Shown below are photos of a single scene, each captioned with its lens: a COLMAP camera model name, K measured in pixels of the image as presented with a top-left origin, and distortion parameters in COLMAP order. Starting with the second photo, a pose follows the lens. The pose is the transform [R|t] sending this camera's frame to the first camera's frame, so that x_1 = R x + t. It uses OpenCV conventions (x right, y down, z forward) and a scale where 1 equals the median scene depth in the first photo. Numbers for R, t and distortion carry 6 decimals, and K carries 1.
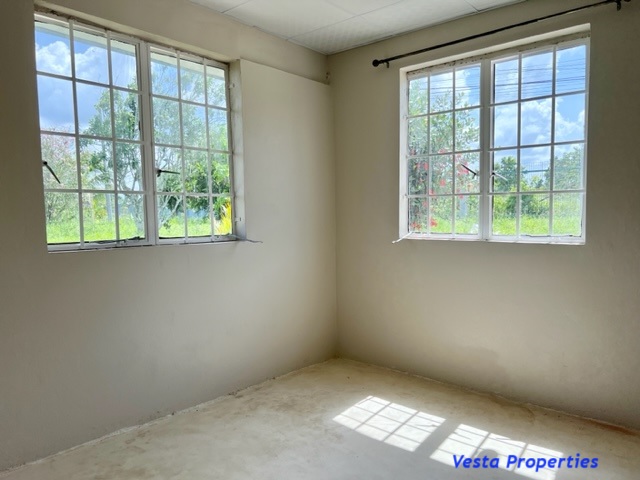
lens RADIAL K [[480.3, 0, 315.9], [0, 480.3, 240.0], [0, 0, 1]] dist [0.053364, -0.049969]
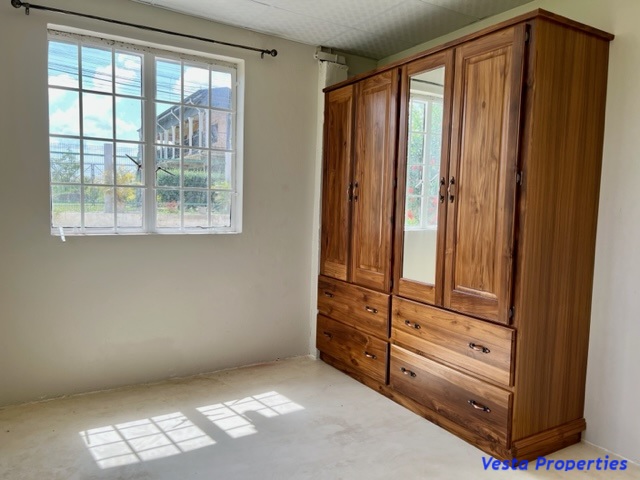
lens RADIAL K [[480.3, 0, 315.2], [0, 480.3, 239.9], [0, 0, 1]] dist [0.053364, -0.049969]
pose [[0.307496, -0.057769, 0.949794, -0.579528], [0.030599, 0.998240, 0.050809, -0.030384], [-0.951057, 0.013439, 0.308723, 0.410634]]
